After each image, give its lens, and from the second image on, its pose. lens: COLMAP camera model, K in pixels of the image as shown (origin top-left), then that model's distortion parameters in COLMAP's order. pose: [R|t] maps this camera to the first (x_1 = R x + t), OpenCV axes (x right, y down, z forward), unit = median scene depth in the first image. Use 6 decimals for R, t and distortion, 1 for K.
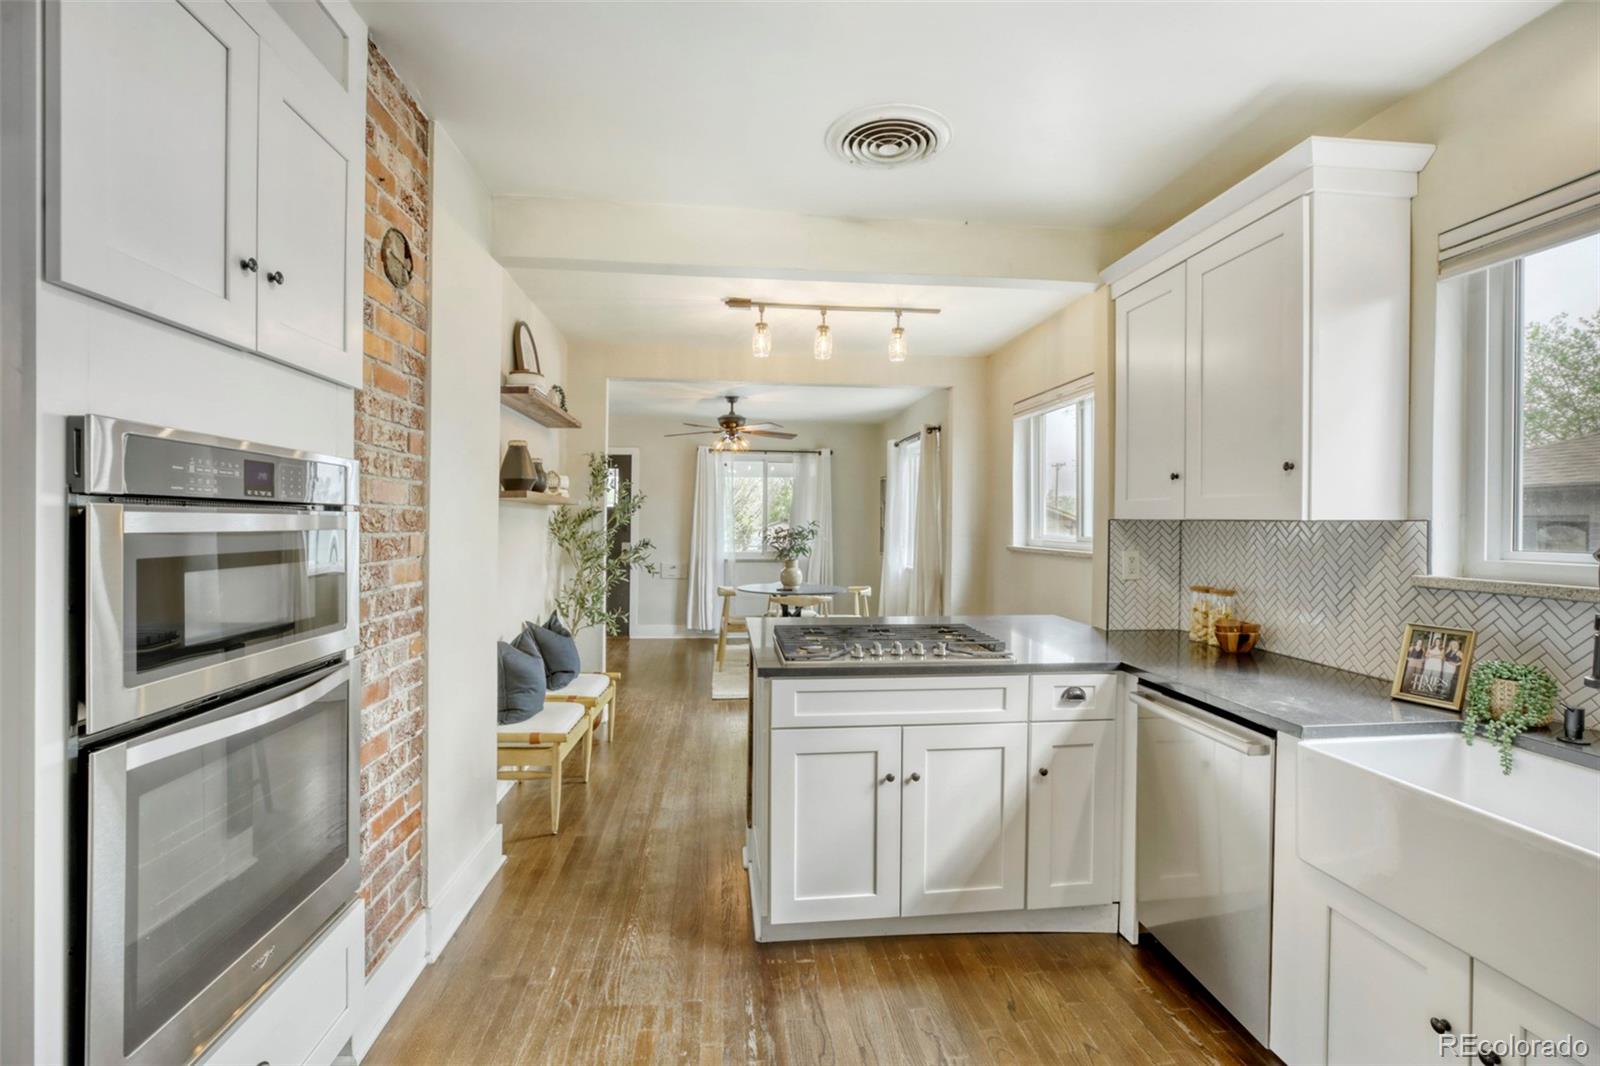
lens RADIAL K [[739.6, 0, 812.9], [0, 739.6, 518.0], [0, 0, 1]] dist [-0.021493, 0.009340]
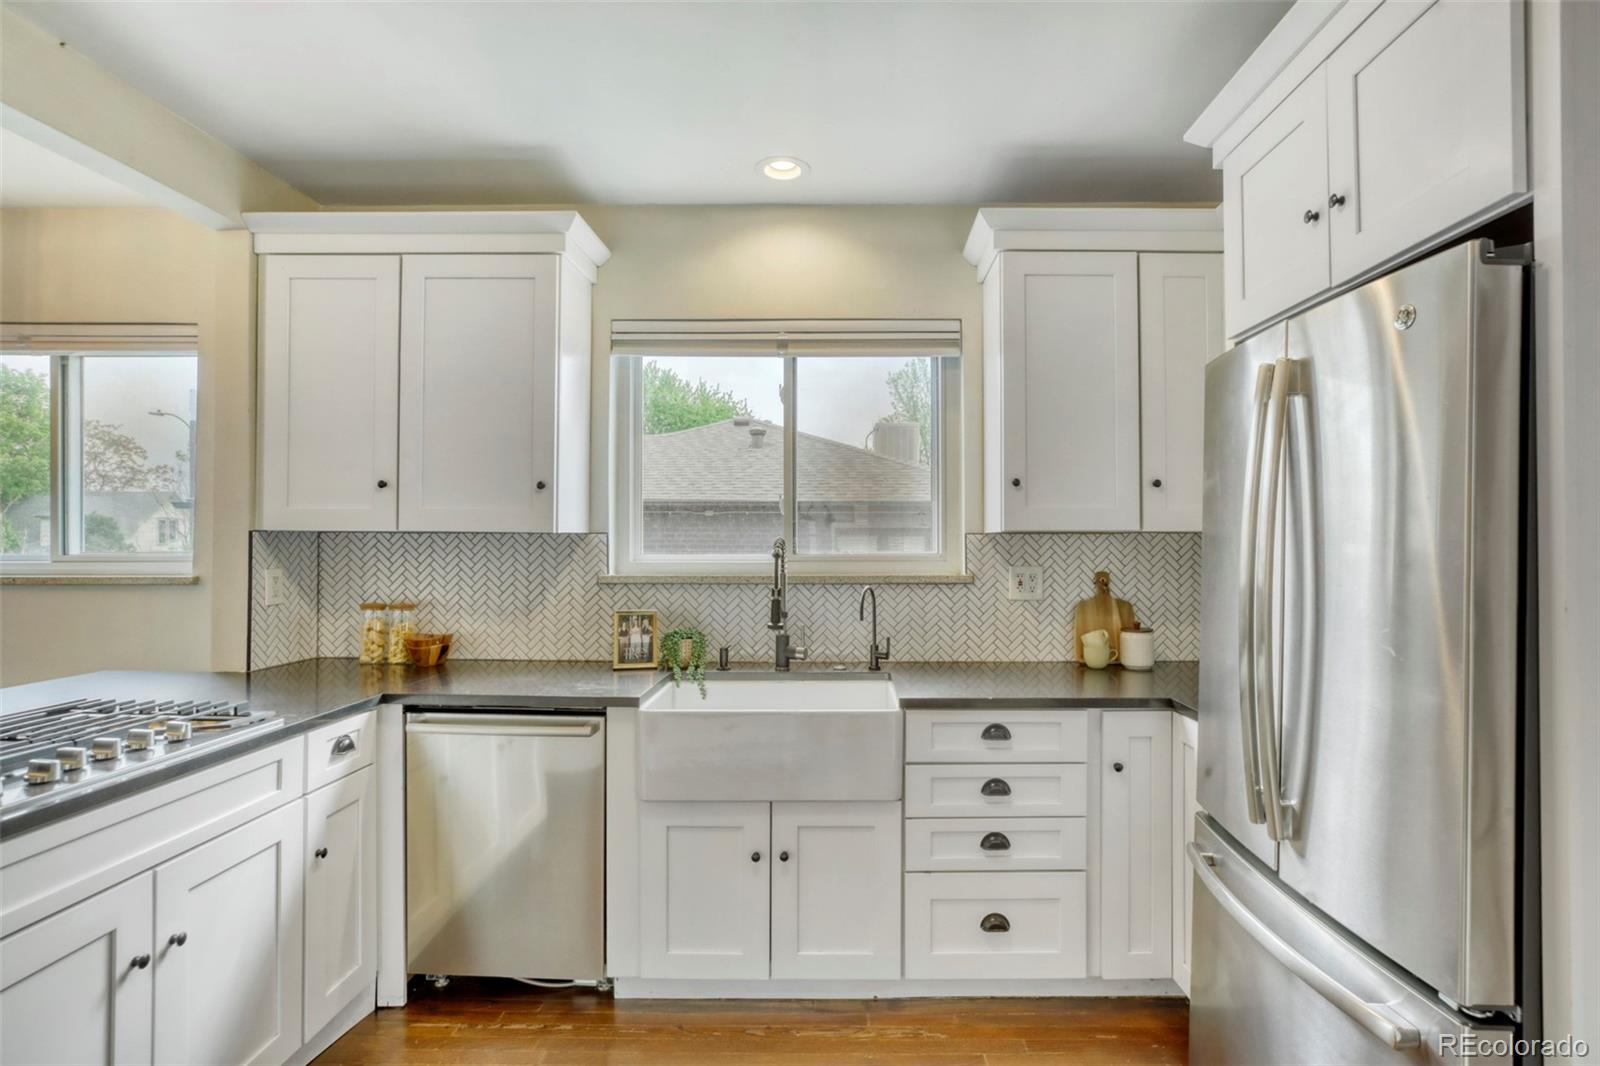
lens RADIAL K [[796.8, 0, 811.5], [0, 796.8, 522.5], [0, 0, 1]] dist [-0.012249, 0.009144]
pose [[0.140573, 0.013042, 0.989984, -0.460422], [-0.006144, 0.999905, -0.012300, -0.000197], [-0.990051, -0.004353, 0.140640, 0.368851]]
